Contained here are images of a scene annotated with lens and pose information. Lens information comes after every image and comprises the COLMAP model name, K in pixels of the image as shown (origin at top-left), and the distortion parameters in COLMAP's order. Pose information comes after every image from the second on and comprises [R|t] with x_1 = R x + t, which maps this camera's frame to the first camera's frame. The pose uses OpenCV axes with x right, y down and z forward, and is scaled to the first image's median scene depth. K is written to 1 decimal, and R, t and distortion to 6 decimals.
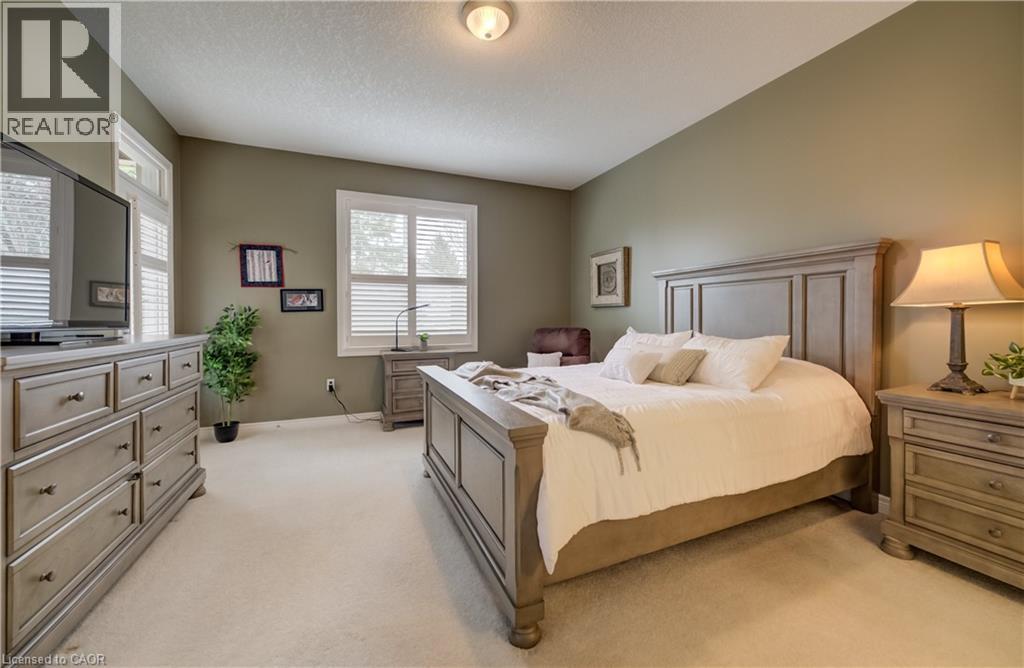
lens RADIAL K [[403.6, 0, 528.2], [0, 403.6, 320.8], [0, 0, 1]] dist [0.014506, 0.000188]
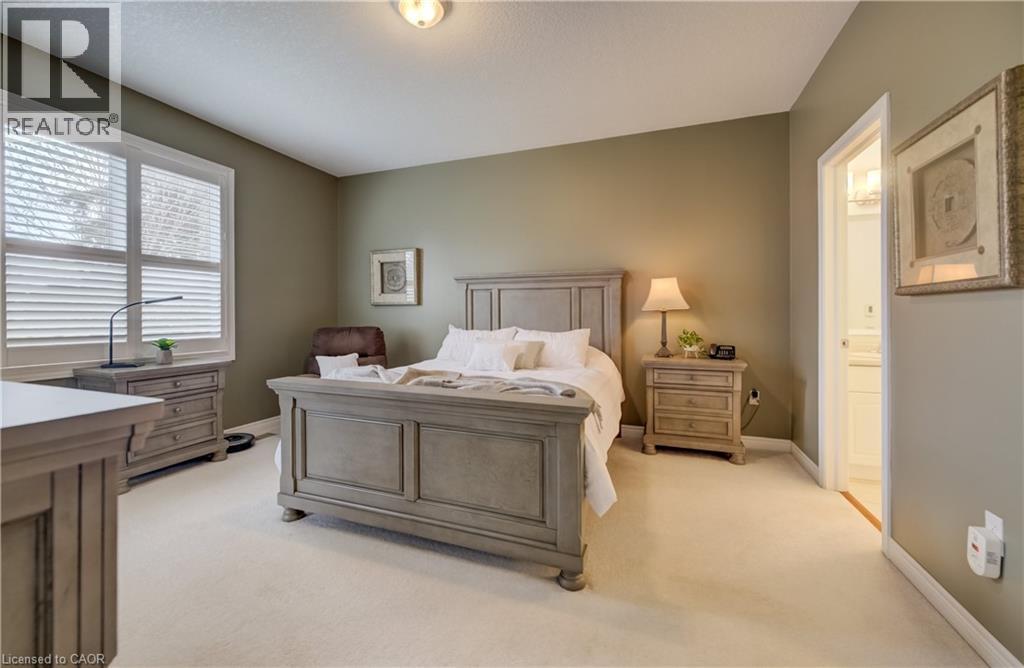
lens RADIAL K [[403.6, 0, 509.3], [0, 403.6, 312.8], [0, 0, 1]] dist [0.014506, 0.000188]
pose [[0.703589, 0.007882, 0.710564, -0.336060], [0.003187, 0.999893, -0.014247, -0.000548], [-0.710600, 0.012288, 0.703489, 0.096653]]
